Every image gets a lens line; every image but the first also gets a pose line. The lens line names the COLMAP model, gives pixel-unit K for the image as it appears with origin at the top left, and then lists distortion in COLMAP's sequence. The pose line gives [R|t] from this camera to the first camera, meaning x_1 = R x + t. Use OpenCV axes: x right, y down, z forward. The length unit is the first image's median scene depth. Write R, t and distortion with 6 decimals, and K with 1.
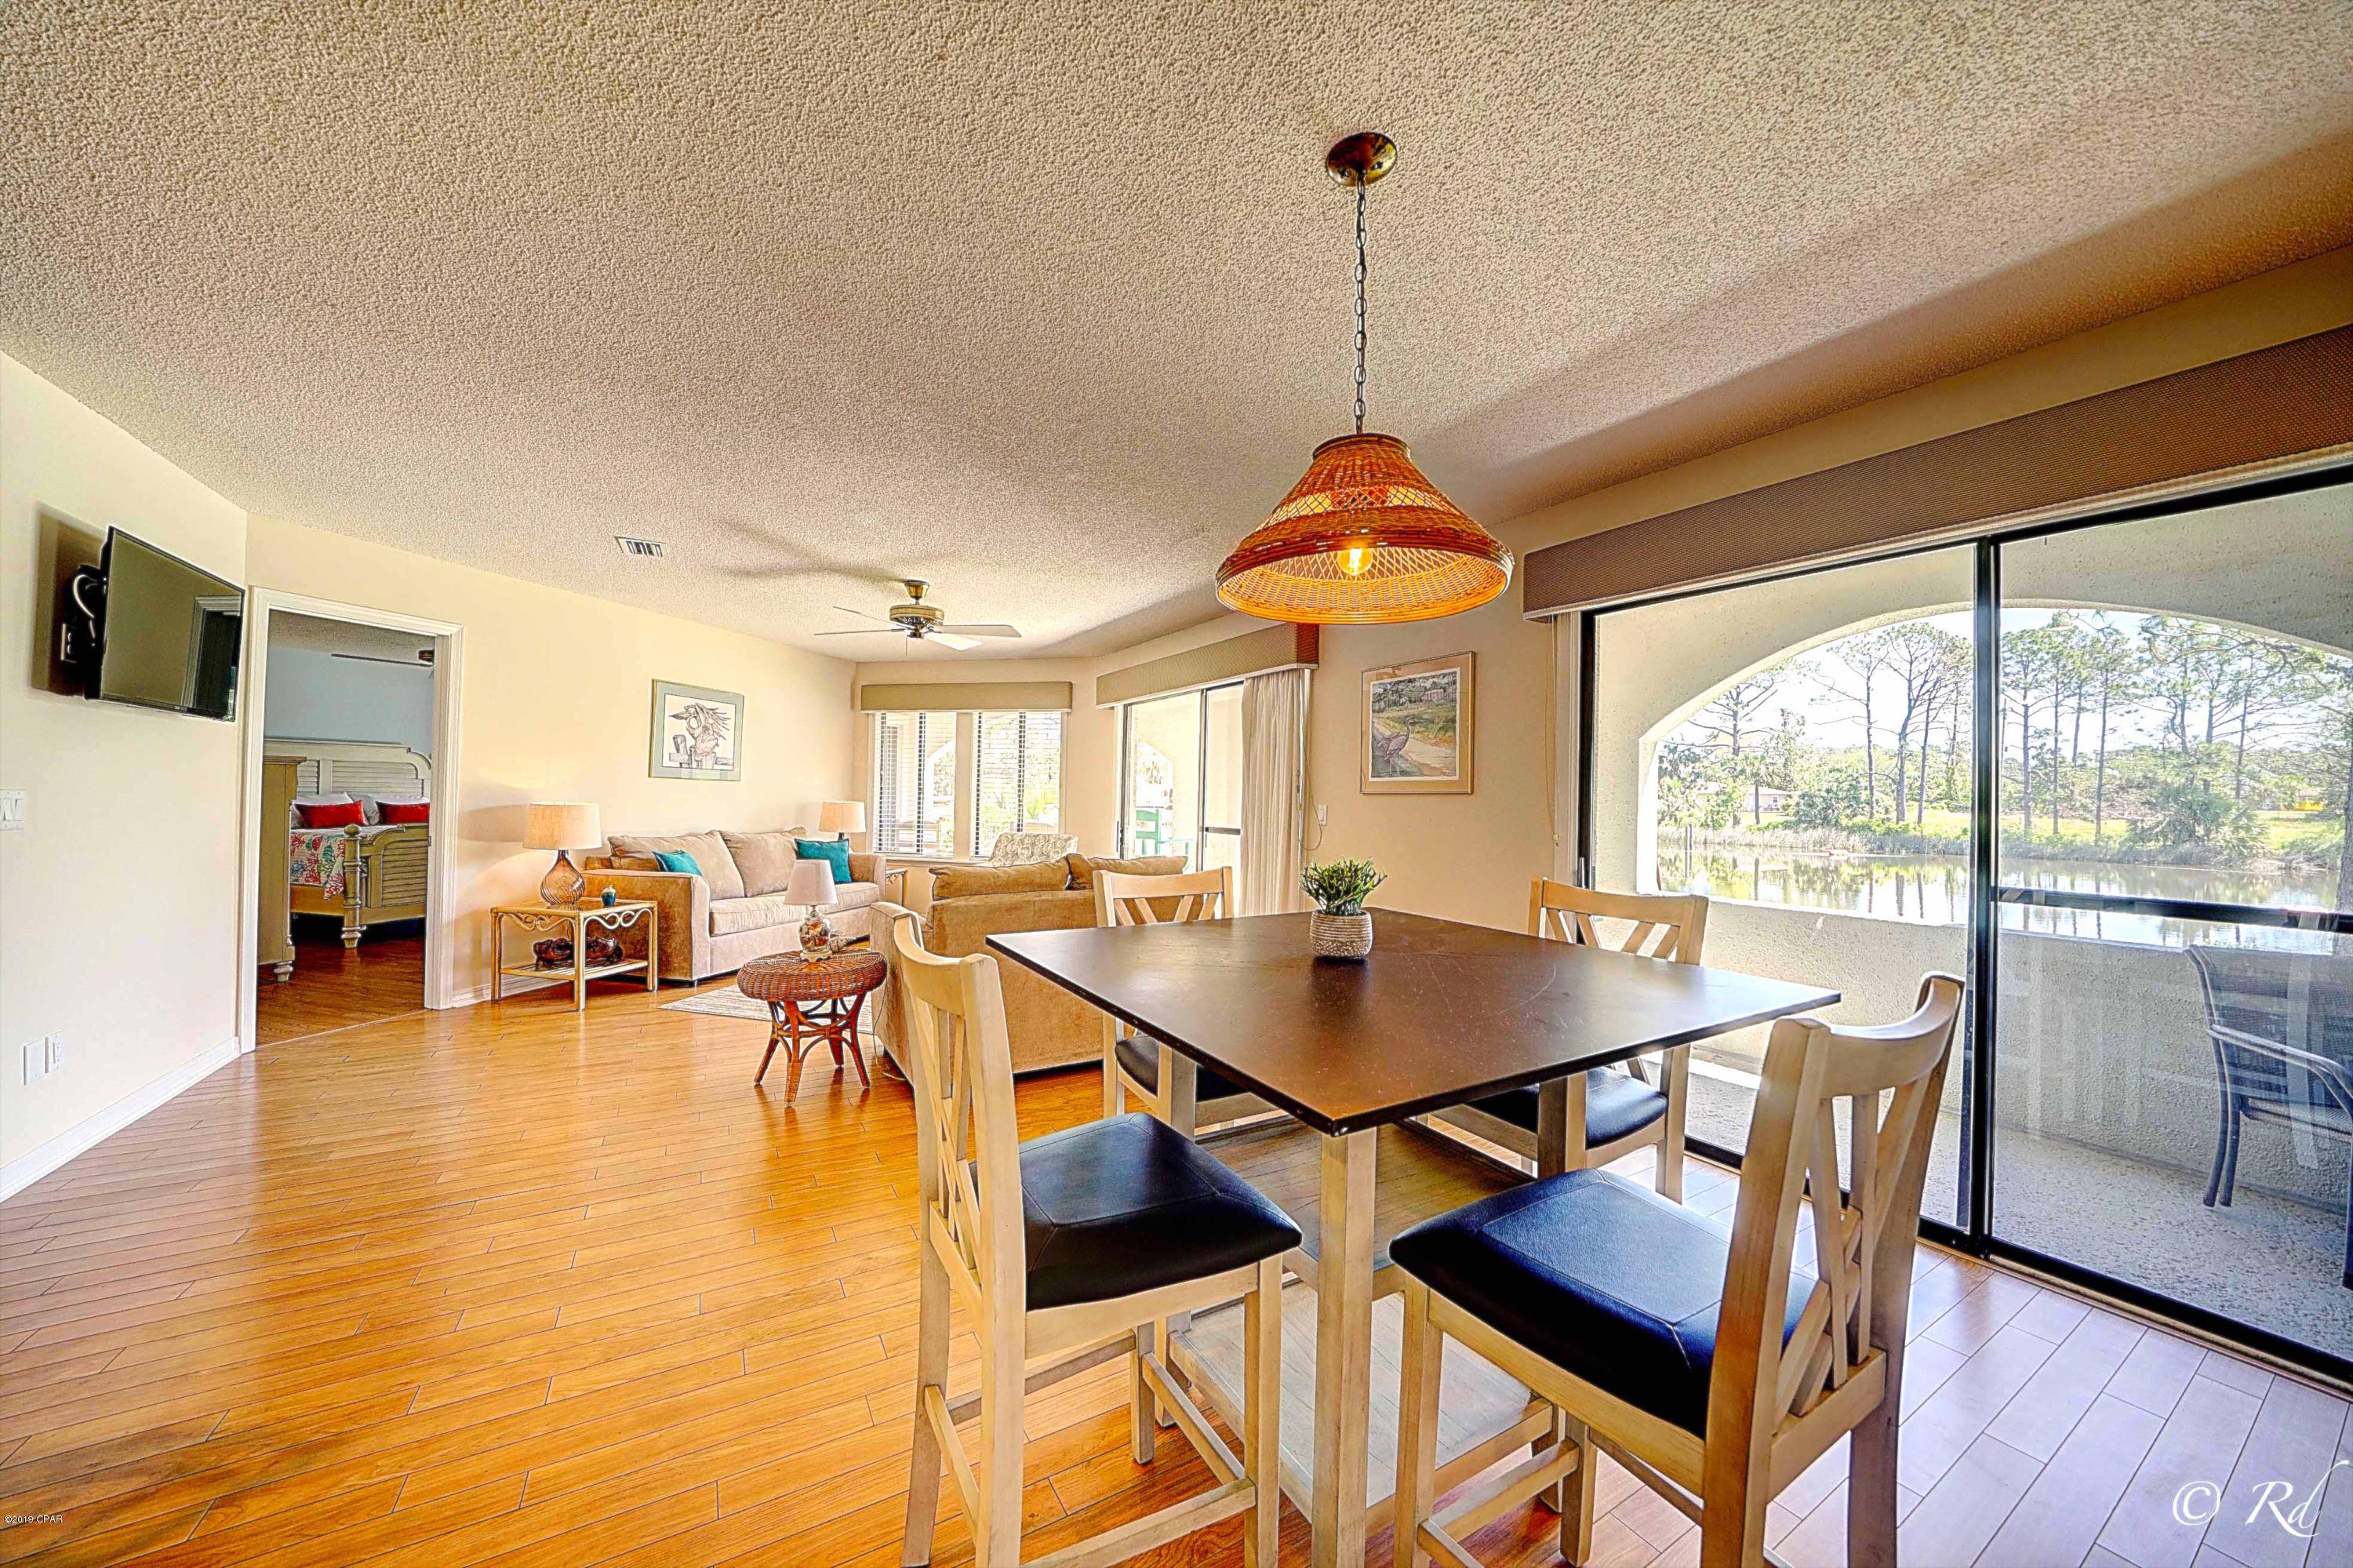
lens RADIAL K [[818.7, 0, 1170.7], [0, 818.7, 787.0], [0, 0, 1]] dist [-0.028551, 0.003487]
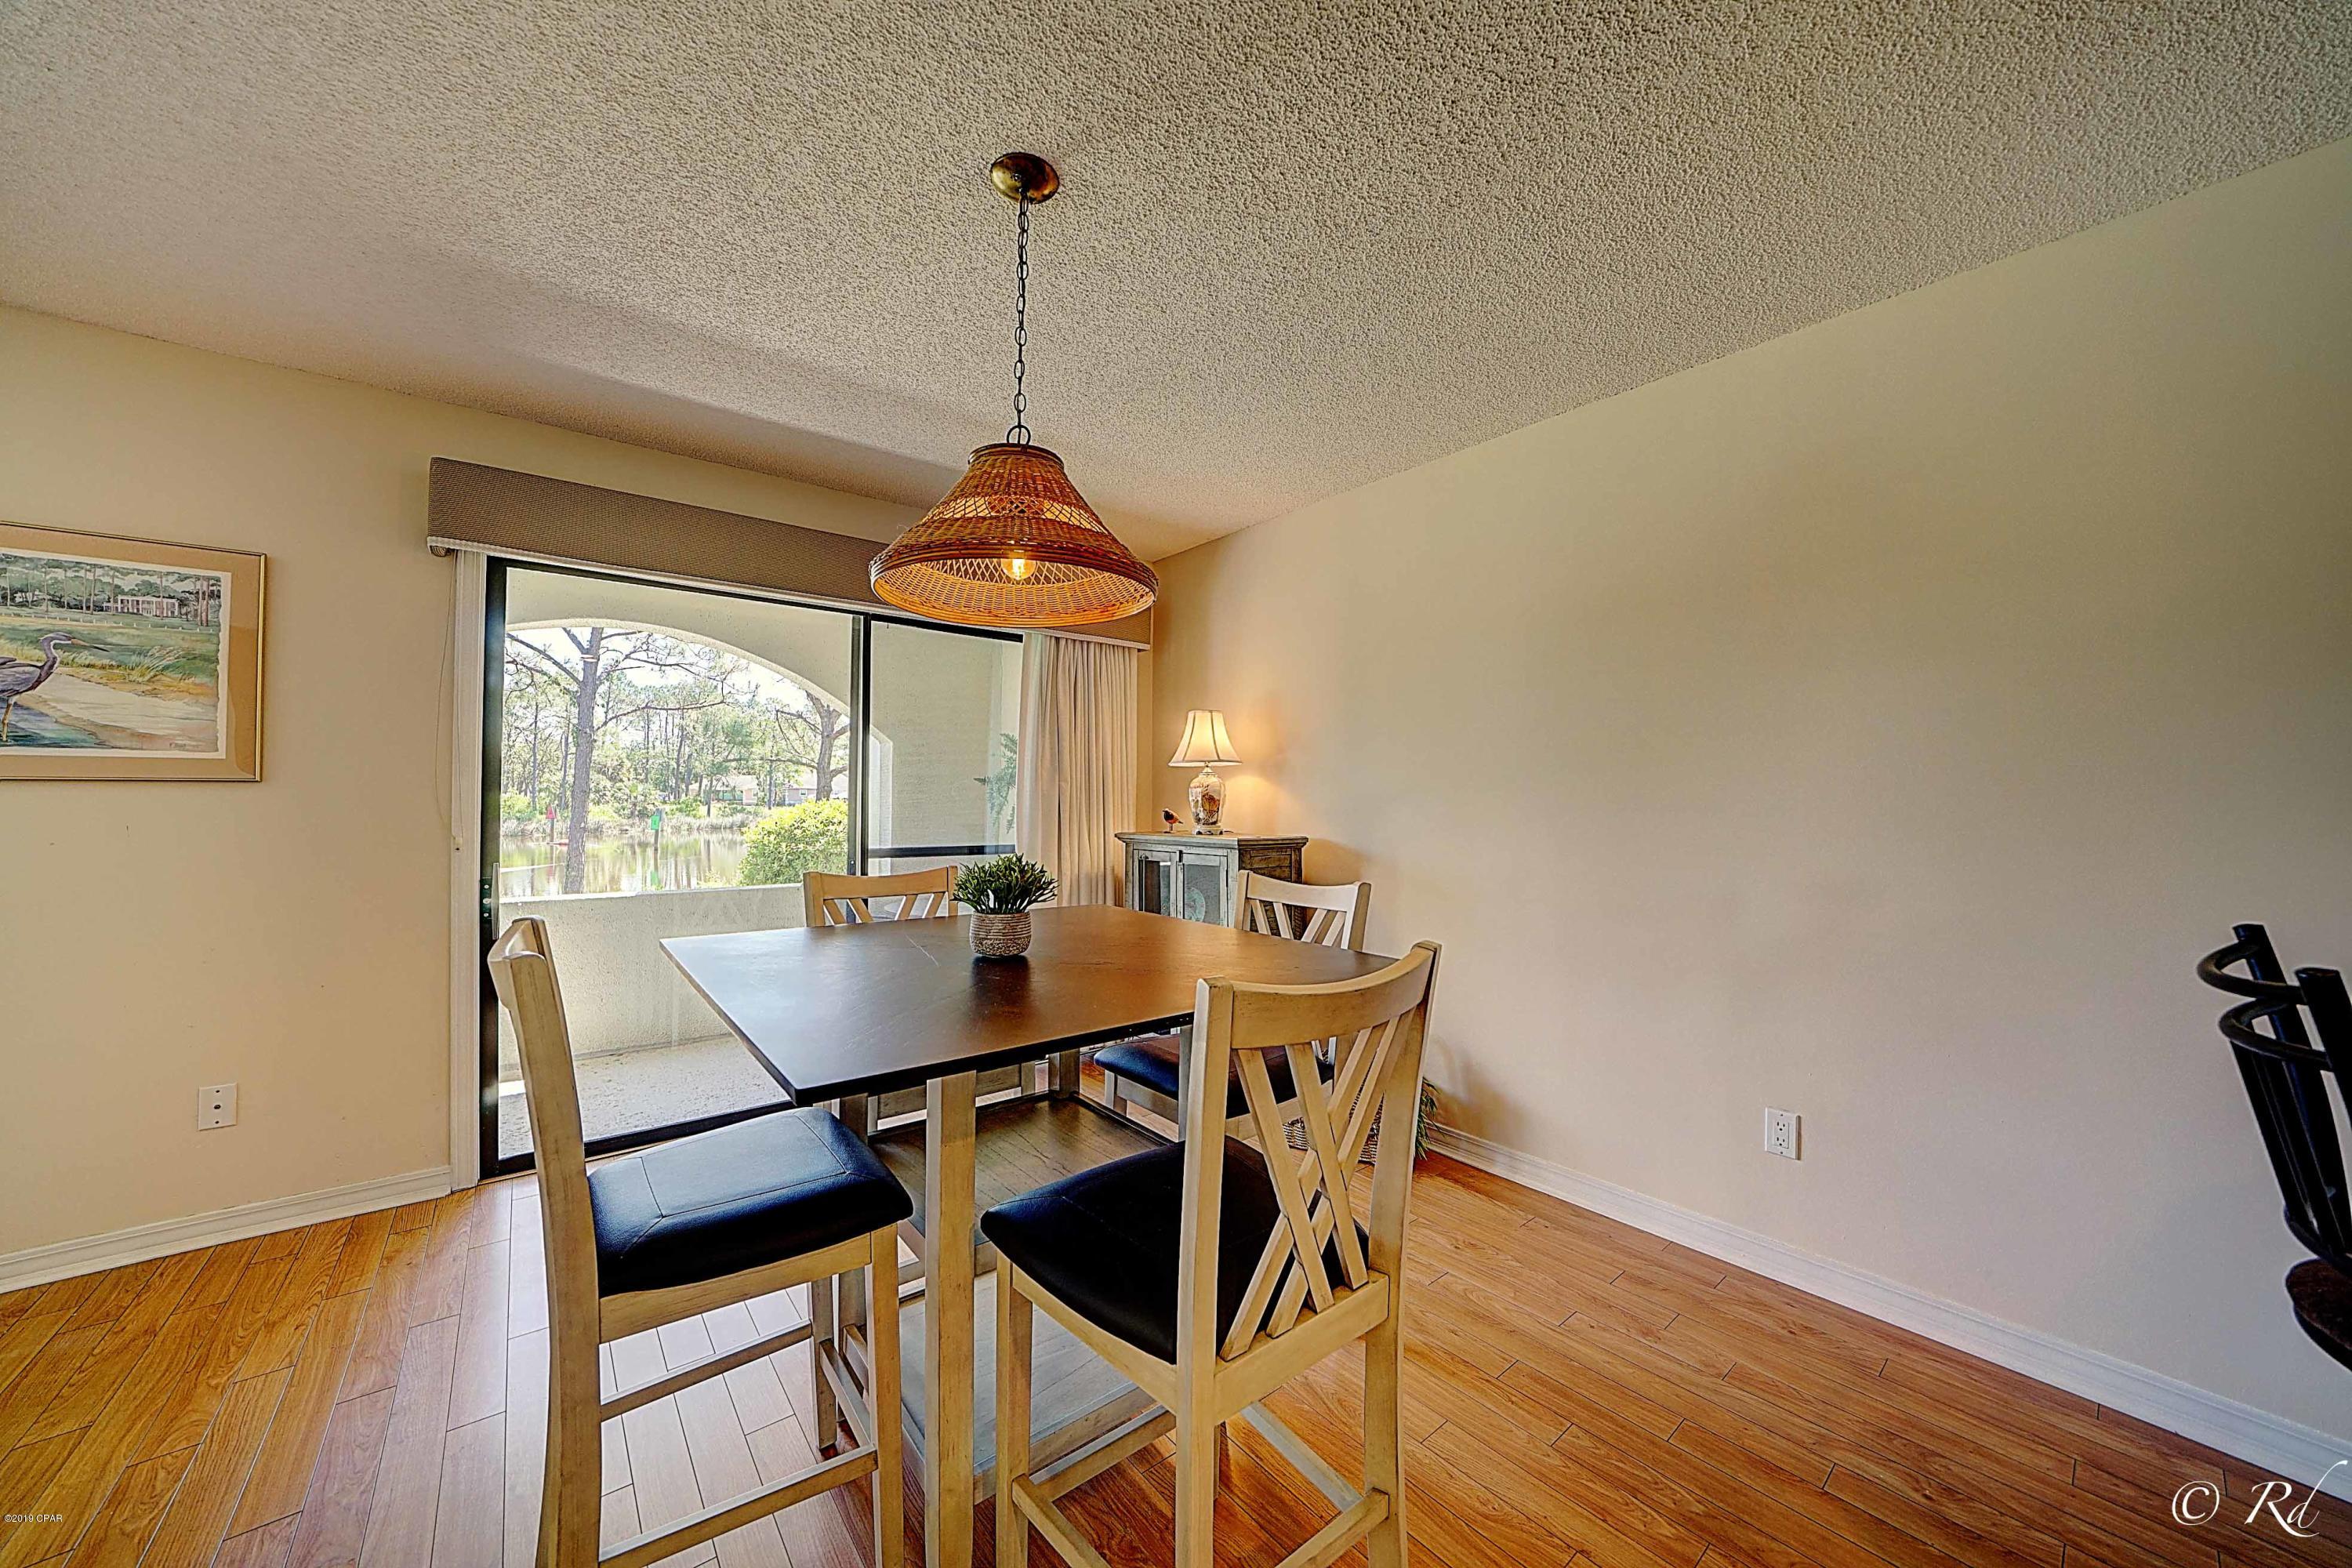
lens RADIAL K [[818.3, 0, 1170.2], [0, 818.3, 787.0], [0, 0, 1]] dist [-0.028551, 0.003487]
pose [[-0.143433, -0.003043, 0.989655, -0.375909], [-0.019458, 0.999811, 0.000254, -0.001555], [-0.989469, -0.019220, -0.143465, 0.446830]]
